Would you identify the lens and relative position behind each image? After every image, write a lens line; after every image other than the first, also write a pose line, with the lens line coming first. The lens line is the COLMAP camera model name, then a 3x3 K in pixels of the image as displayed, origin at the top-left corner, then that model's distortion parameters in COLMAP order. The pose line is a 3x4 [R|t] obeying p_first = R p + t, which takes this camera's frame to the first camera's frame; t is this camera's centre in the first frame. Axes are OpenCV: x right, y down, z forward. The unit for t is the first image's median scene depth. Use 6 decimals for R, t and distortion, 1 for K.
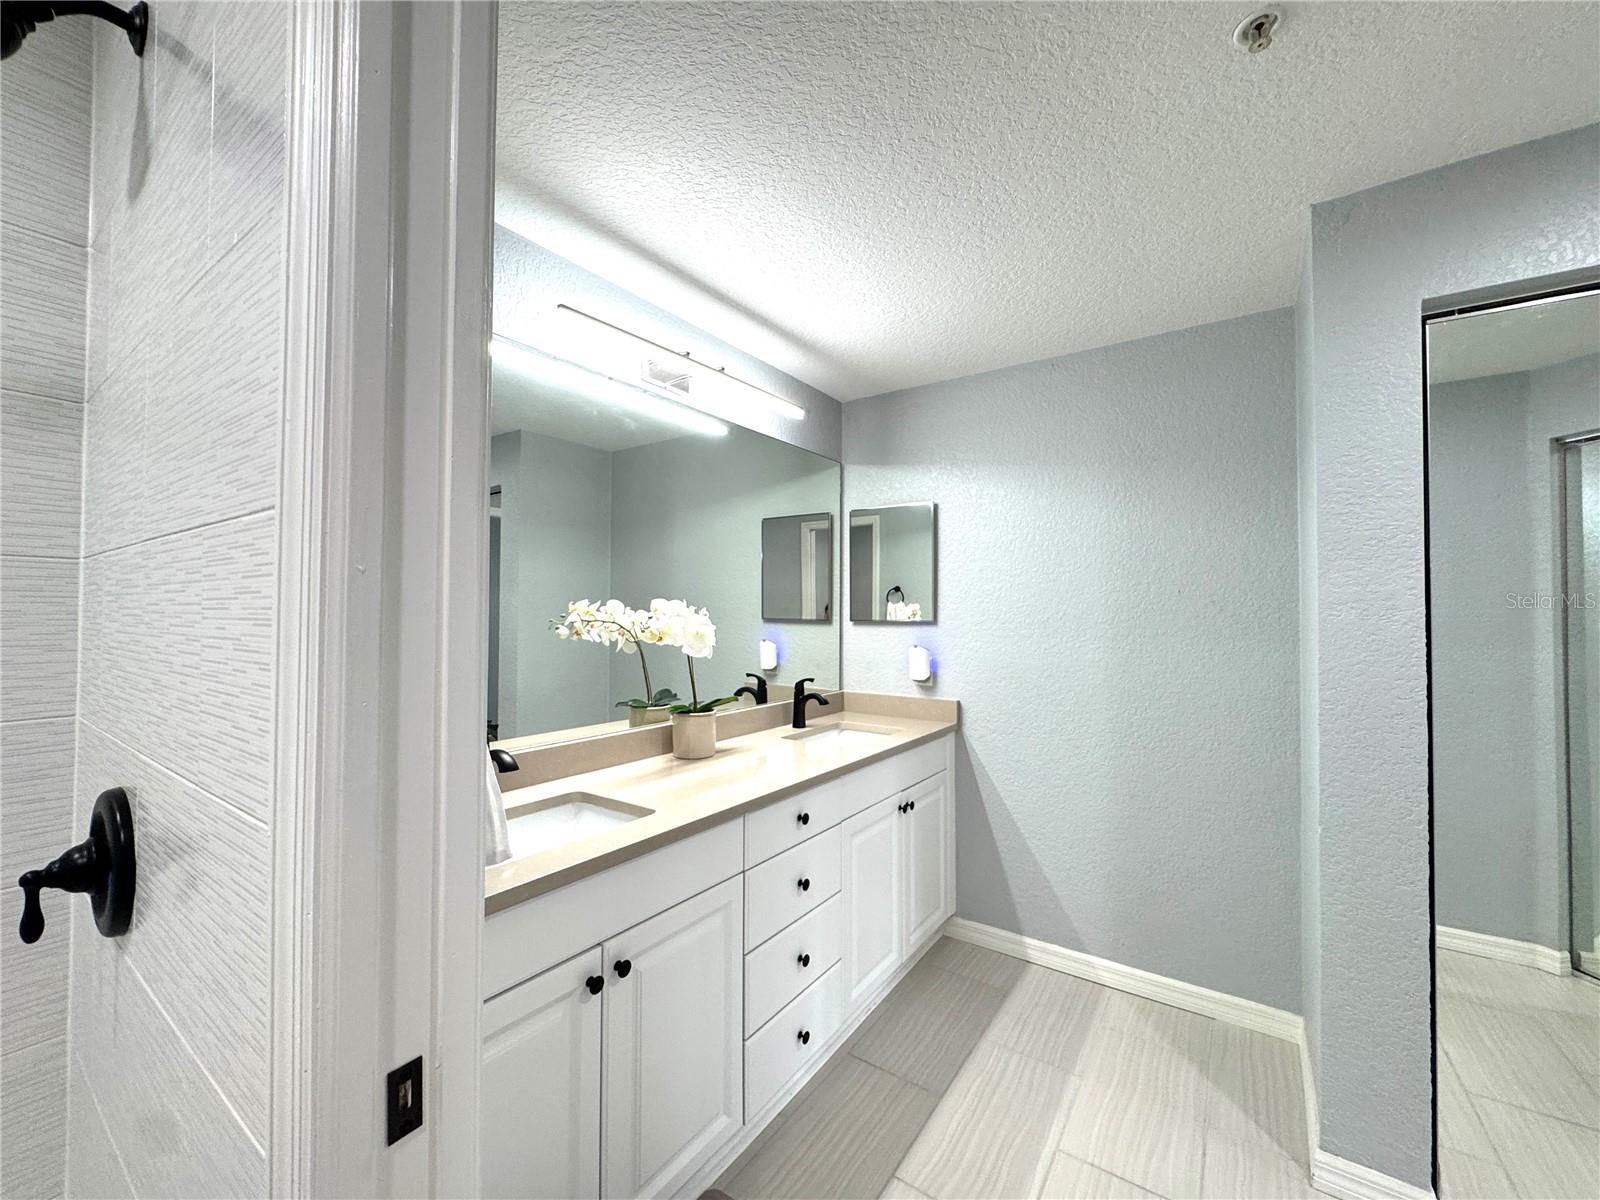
lens RADIAL K [[639.4, 0, 800.0], [0, 639.4, 600.0], [0, 0, 1]] dist [0.000477, -0.000037]
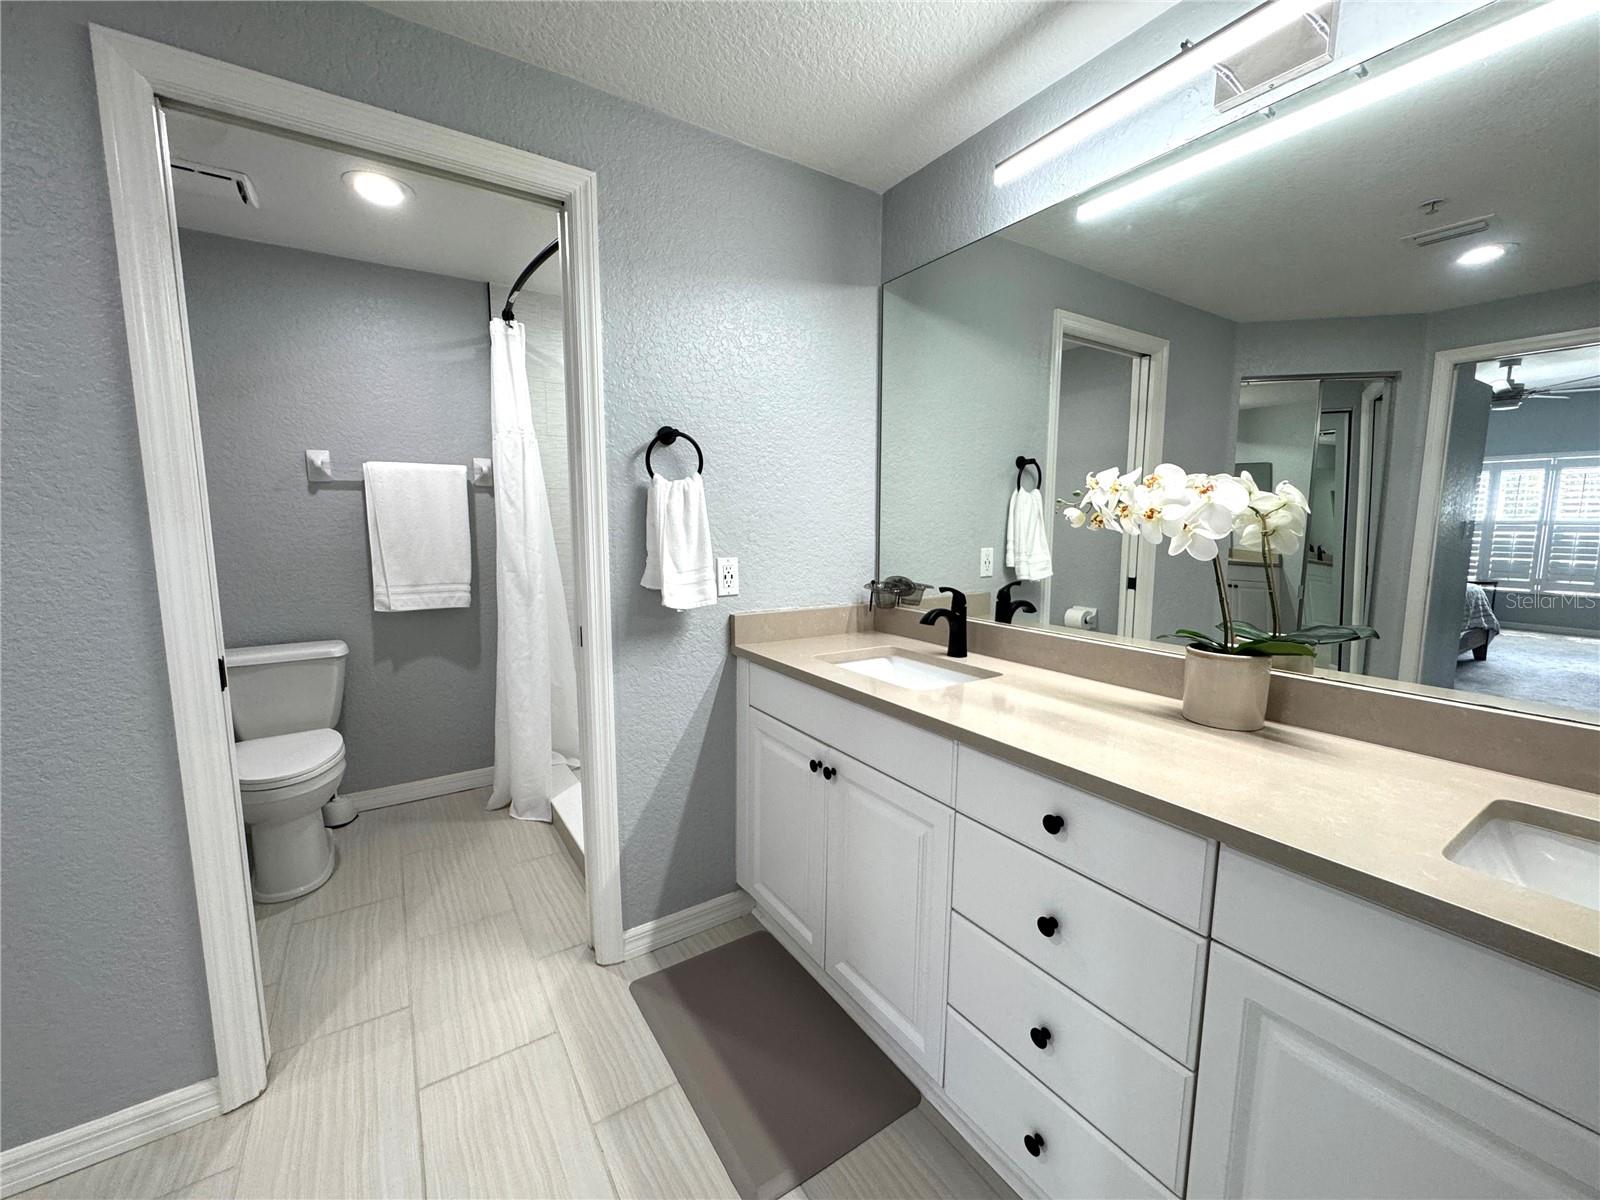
lens RADIAL K [[639.4, 0, 800.0], [0, 639.4, 600.0], [0, 0, 1]] dist [0.000477, -0.000037]
pose [[-0.371455, 0.108462, -0.922094, 0.670376], [0.014525, 0.993710, 0.111035, 0.069129], [0.928337, 0.027851, -0.370694, 1.070274]]
